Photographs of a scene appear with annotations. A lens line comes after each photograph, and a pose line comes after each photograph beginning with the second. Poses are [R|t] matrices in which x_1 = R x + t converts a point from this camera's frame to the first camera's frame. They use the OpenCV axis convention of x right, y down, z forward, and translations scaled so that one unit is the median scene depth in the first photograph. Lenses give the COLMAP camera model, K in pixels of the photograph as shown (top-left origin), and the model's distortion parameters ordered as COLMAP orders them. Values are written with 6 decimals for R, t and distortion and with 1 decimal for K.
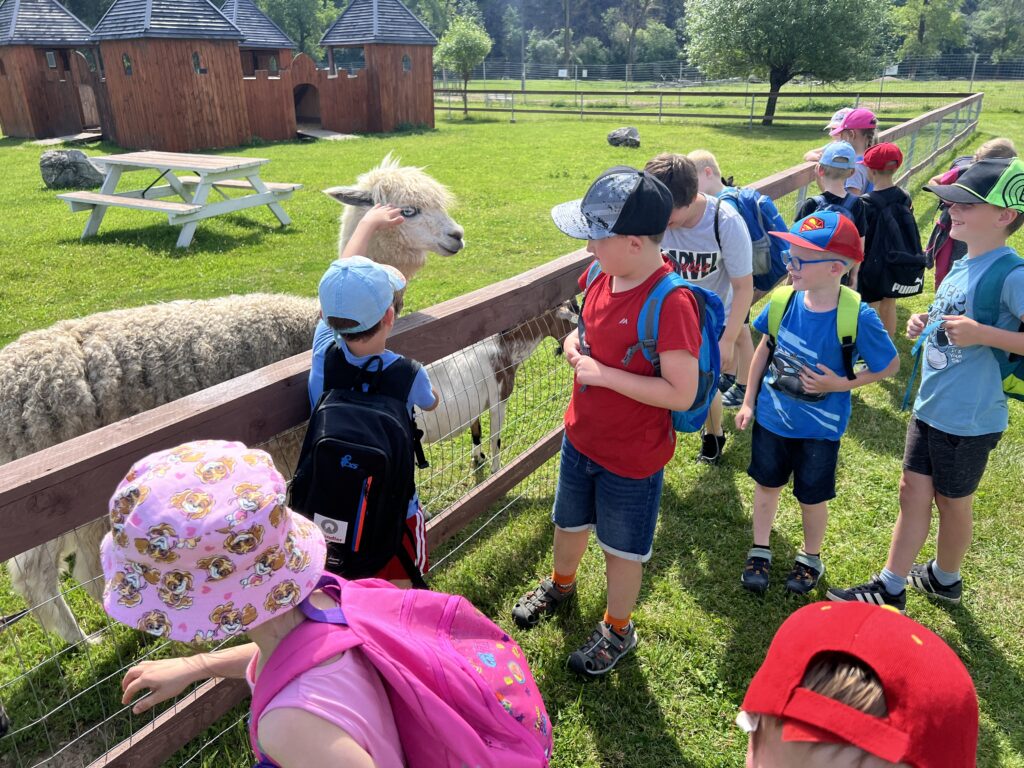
lens RADIAL K [[772.2, 0, 512.0], [0, 772.2, 384.0], [0, 0, 1]] dist [0.053753, -0.069256]
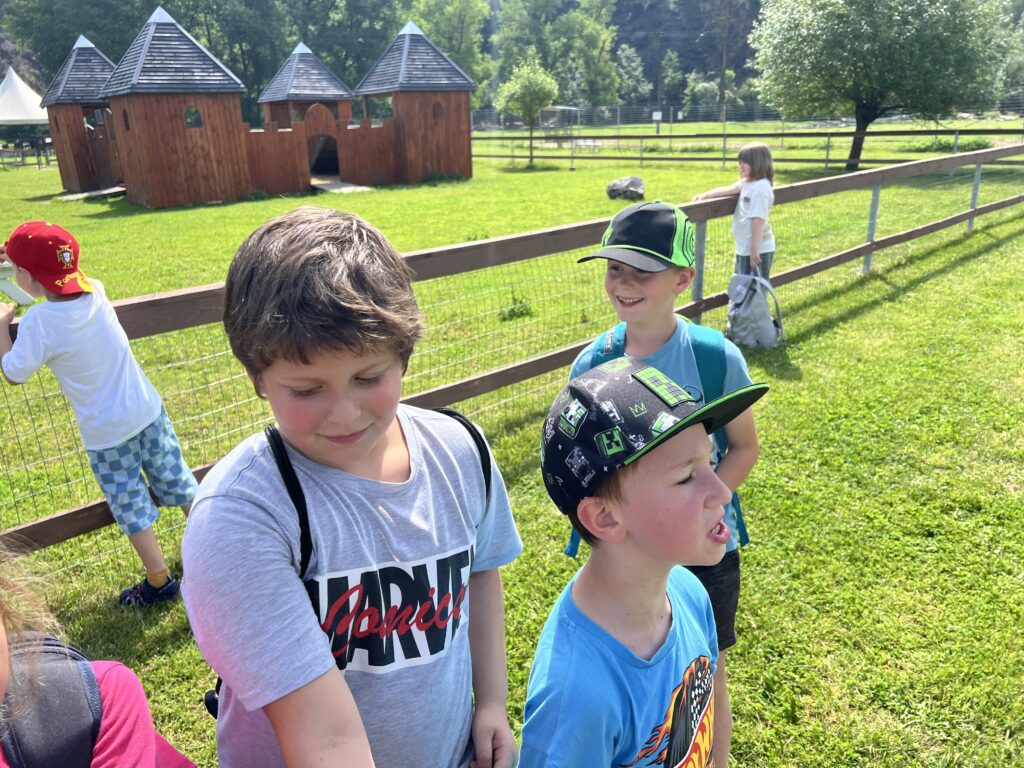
lens RADIAL K [[759.5, 0, 512.0], [0, 759.5, 384.0], [0, 0, 1]] dist [0.051707, -0.067667]
pose [[0.974017, 0.048353, -0.221255, 0.163126], [-0.058862, 0.997418, -0.041148, -0.047663], [0.218694, 0.053102, 0.974348, 0.130534]]
